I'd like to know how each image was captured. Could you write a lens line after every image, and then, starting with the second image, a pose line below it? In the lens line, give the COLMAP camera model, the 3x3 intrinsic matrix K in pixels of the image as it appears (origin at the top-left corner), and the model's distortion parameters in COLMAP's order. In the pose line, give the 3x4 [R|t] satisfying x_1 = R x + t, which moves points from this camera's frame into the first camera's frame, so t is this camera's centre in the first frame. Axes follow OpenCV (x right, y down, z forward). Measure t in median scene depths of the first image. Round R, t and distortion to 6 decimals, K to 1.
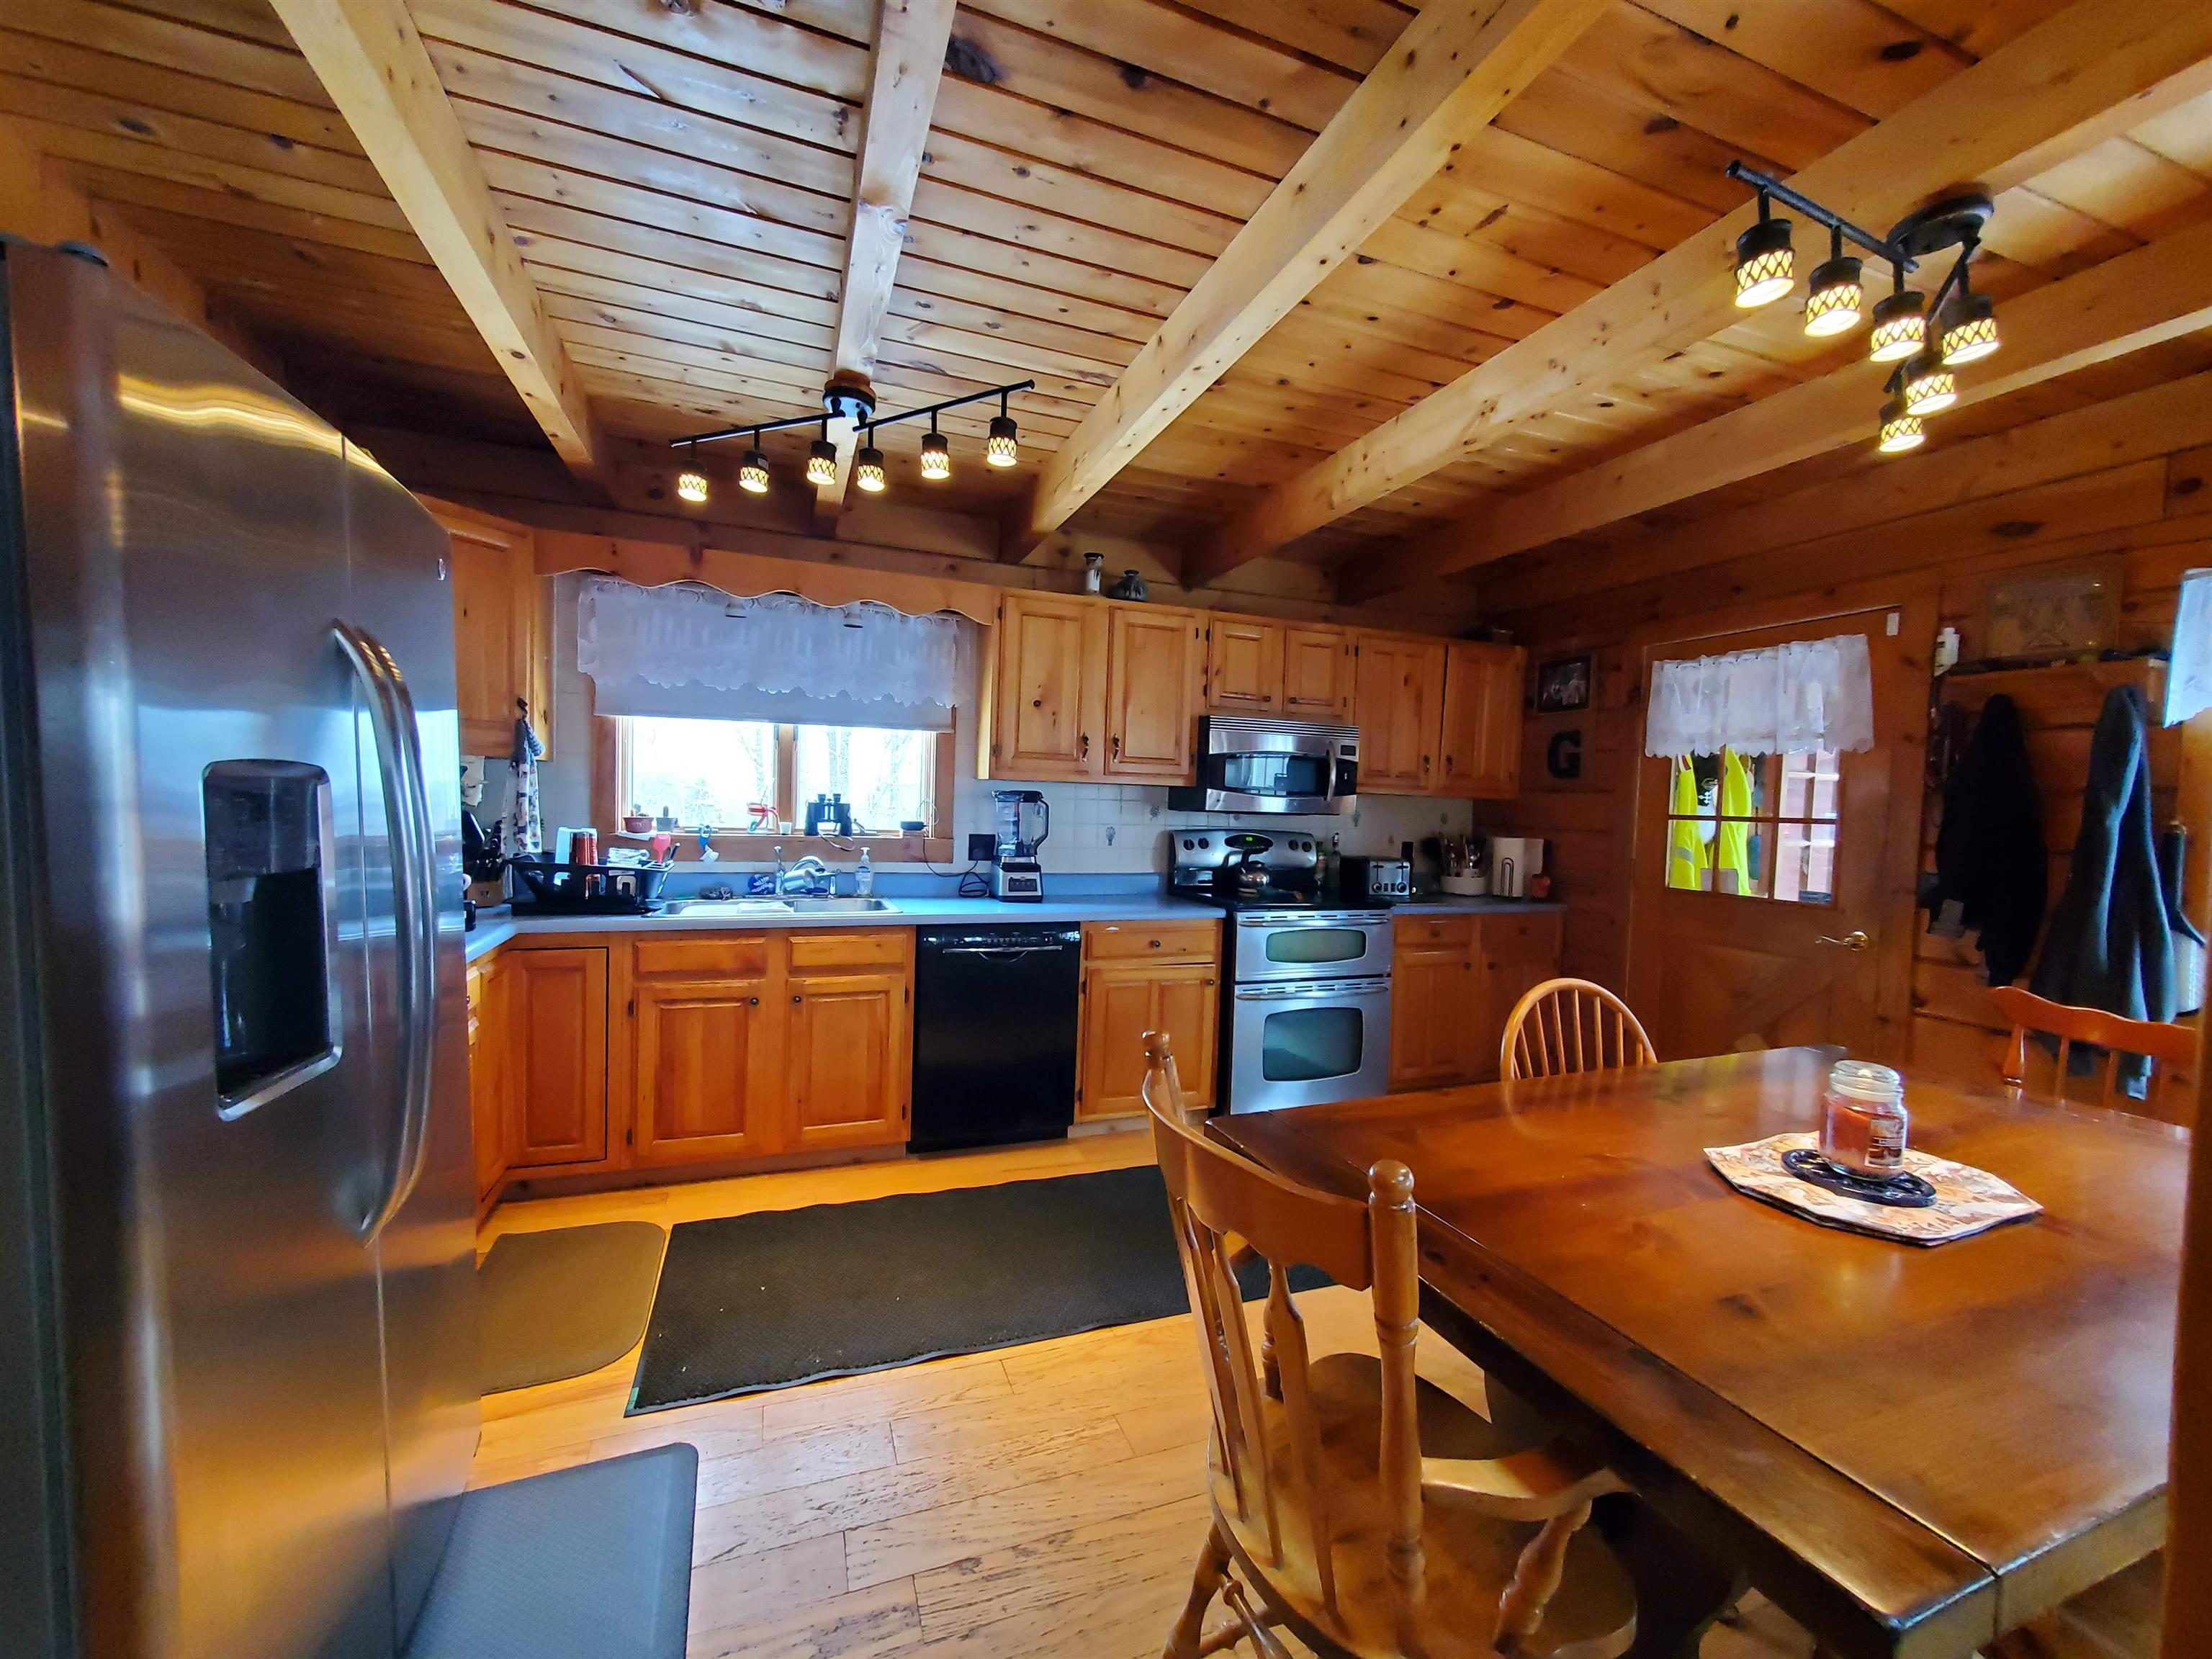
lens RADIAL K [[873.6, 0, 1108.2], [0, 873.6, 835.9], [0, 0, 1]] dist [0.016075, -0.000080]
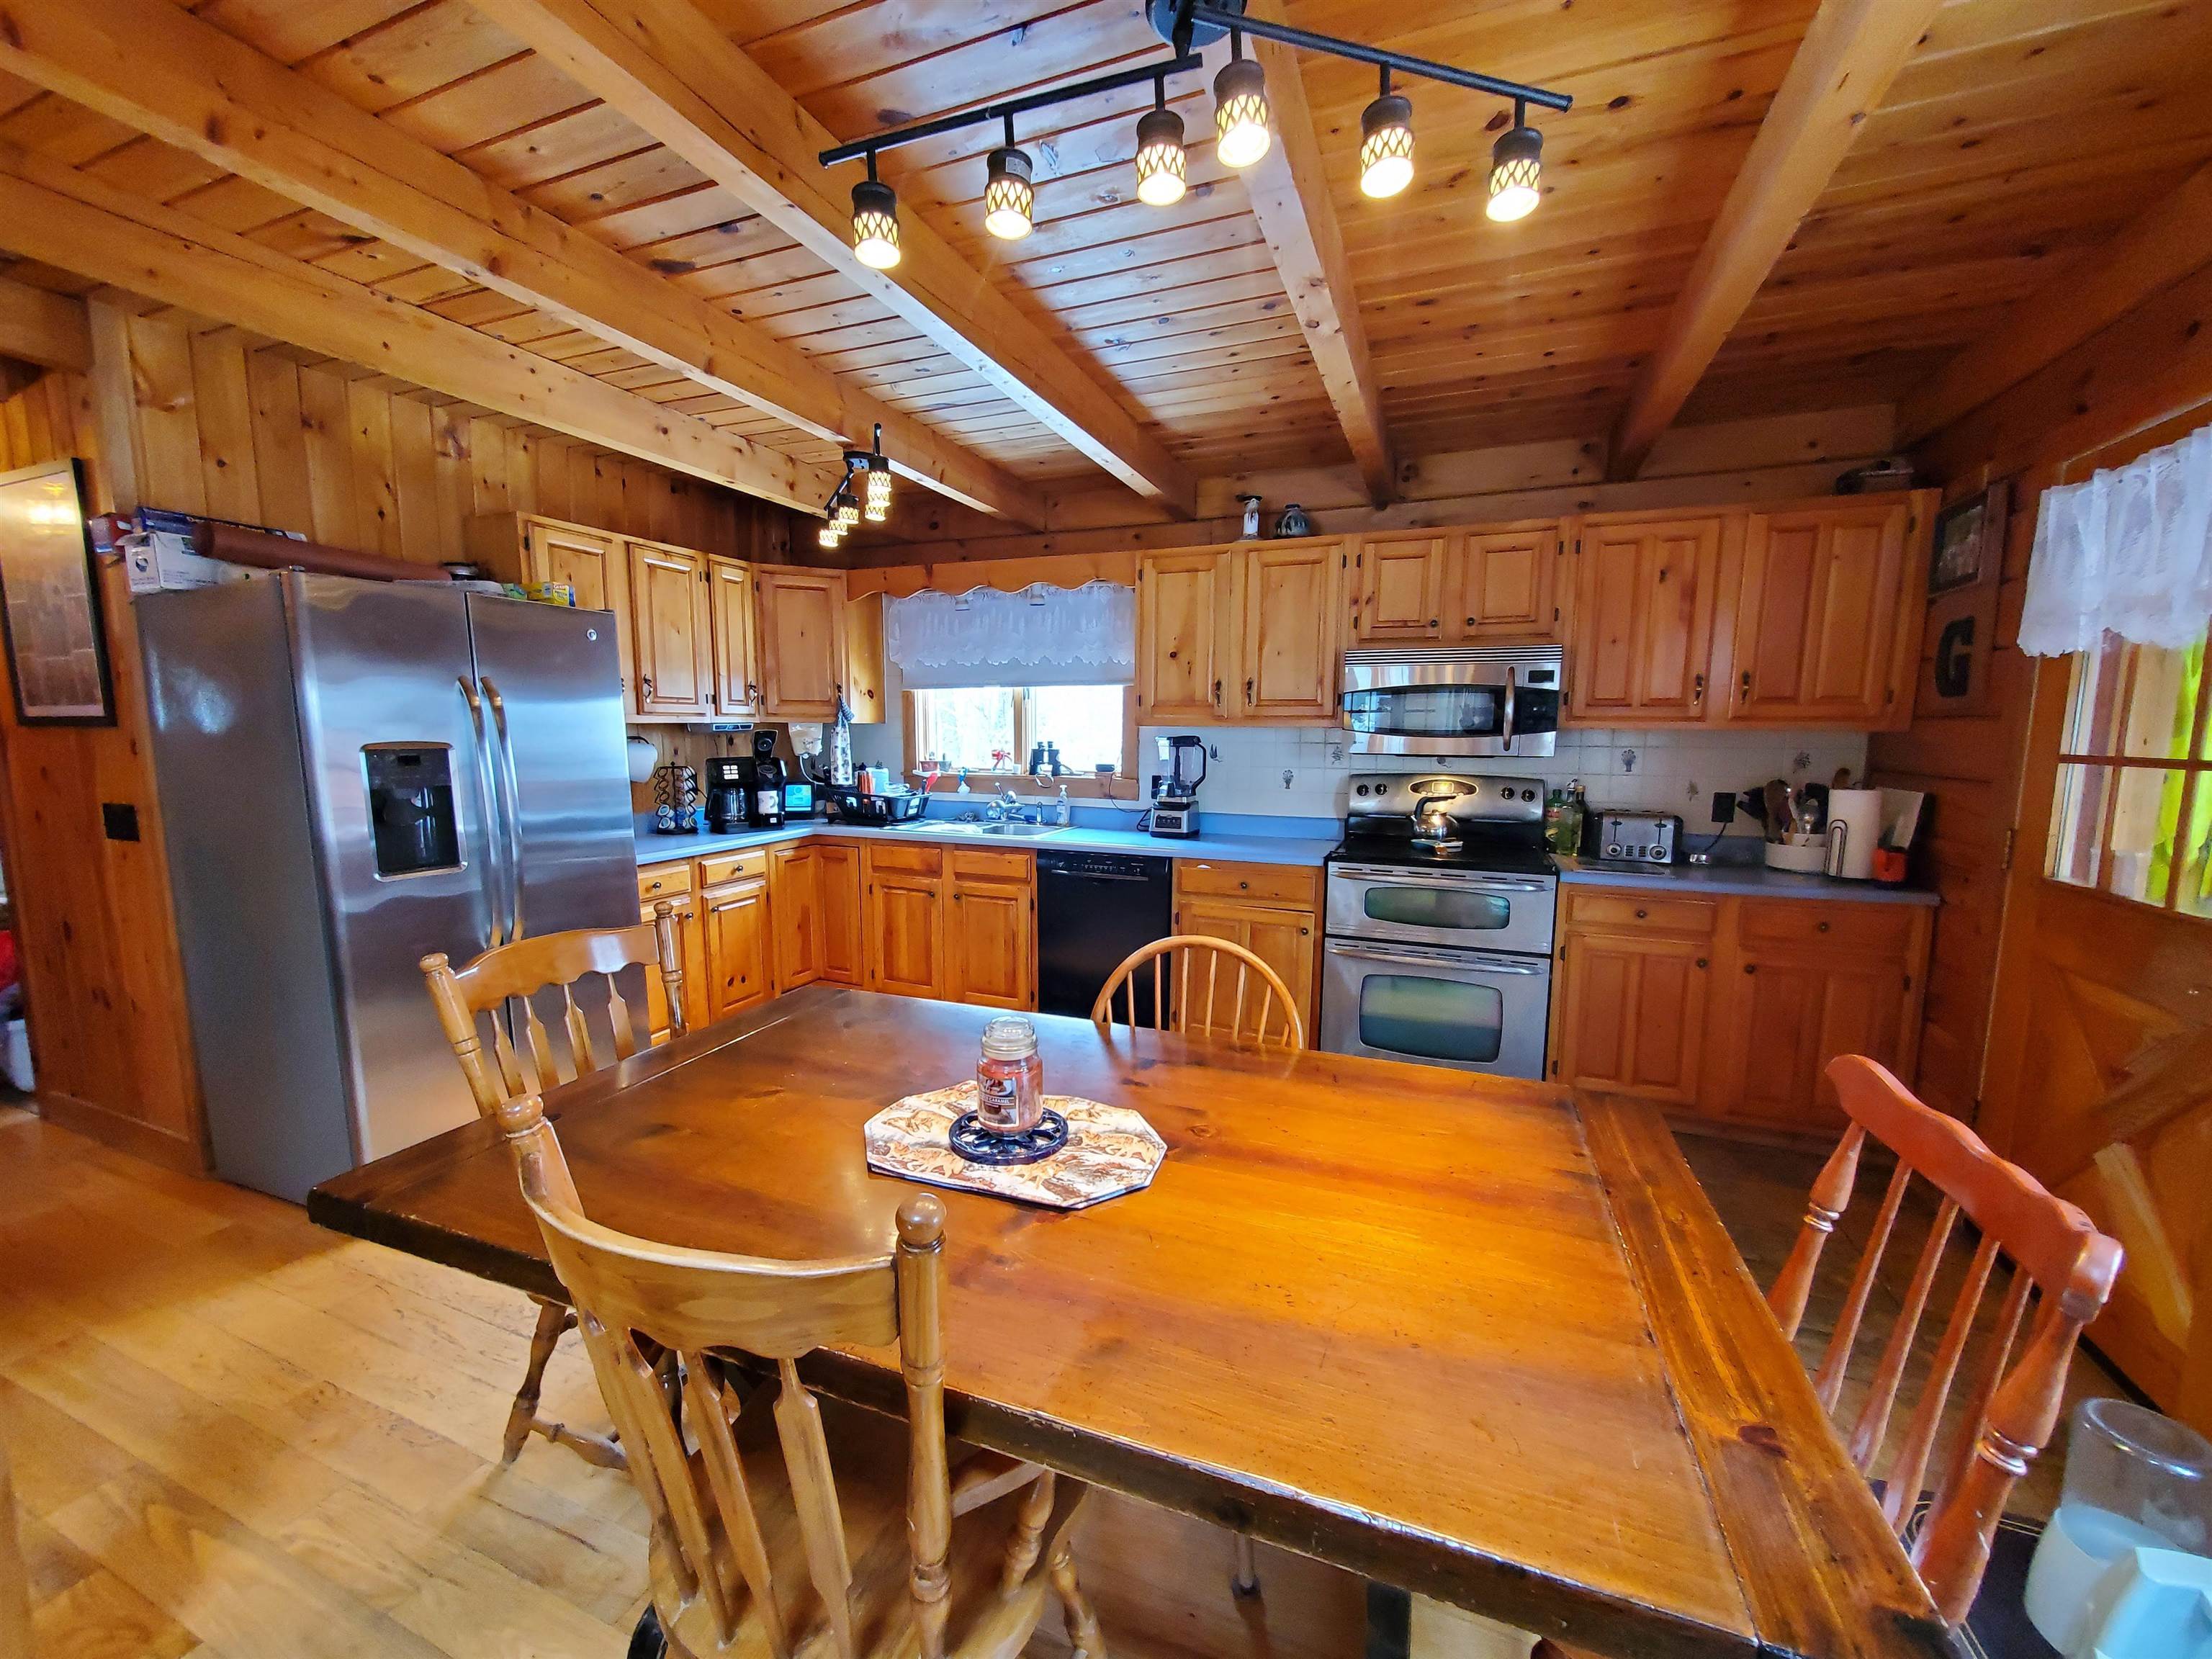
lens RADIAL K [[873.7, 0, 1103.7], [0, 873.7, 834.3], [0, 0, 1]] dist [0.002036, -0.000666]
pose [[0.732008, 0.056395, -0.678957, 0.589369], [-0.011249, 0.997433, 0.070720, -0.005533], [0.681203, -0.044130, 0.730764, 0.143617]]
